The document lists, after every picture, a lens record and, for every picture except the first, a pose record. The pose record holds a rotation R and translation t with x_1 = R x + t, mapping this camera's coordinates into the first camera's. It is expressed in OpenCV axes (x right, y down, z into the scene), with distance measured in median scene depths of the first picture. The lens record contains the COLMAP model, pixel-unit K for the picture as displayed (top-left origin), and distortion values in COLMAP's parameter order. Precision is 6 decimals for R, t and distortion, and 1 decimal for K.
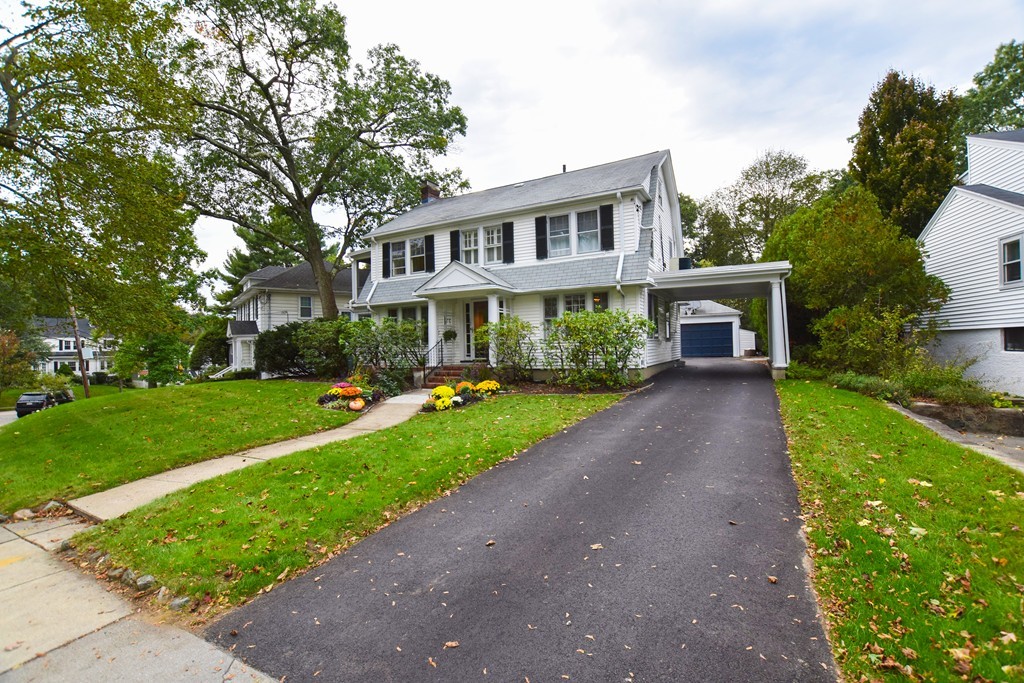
lens RADIAL K [[459.0, 0, 512.0], [0, 459.0, 341.5], [0, 0, 1]] dist [-0.035166, 0.008417]
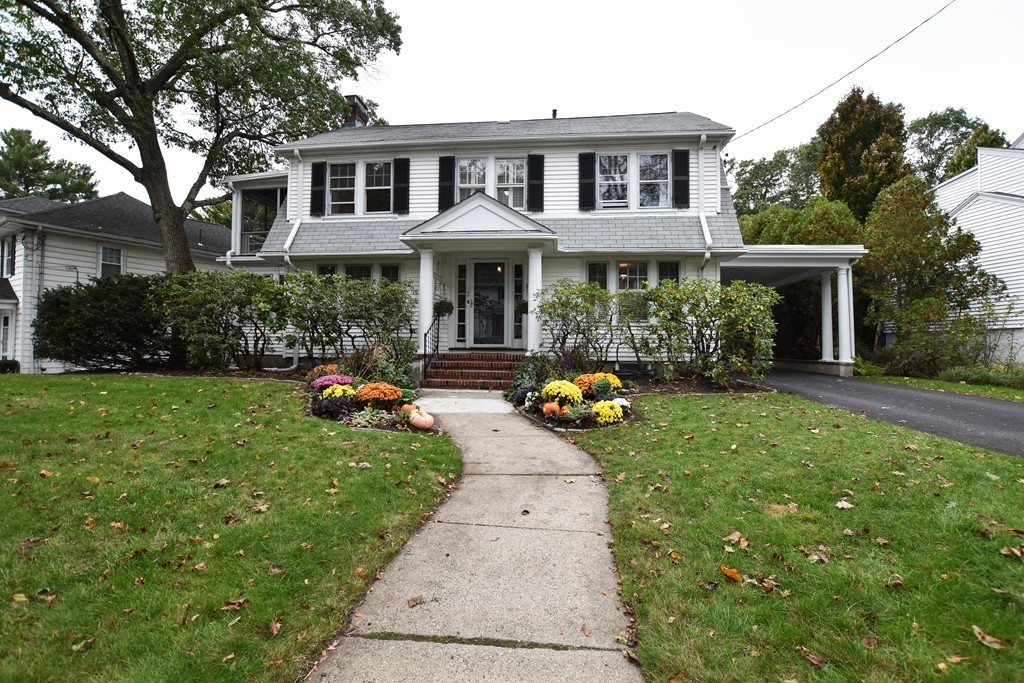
lens RADIAL K [[459.0, 0, 512.0], [0, 459.0, 341.5], [0, 0, 1]] dist [-0.035166, 0.008417]
pose [[0.923094, 0.035161, 0.382963, -0.290180], [-0.033945, 0.999374, -0.009935, 0.036473], [-0.383073, -0.003829, 0.923710, 0.341329]]
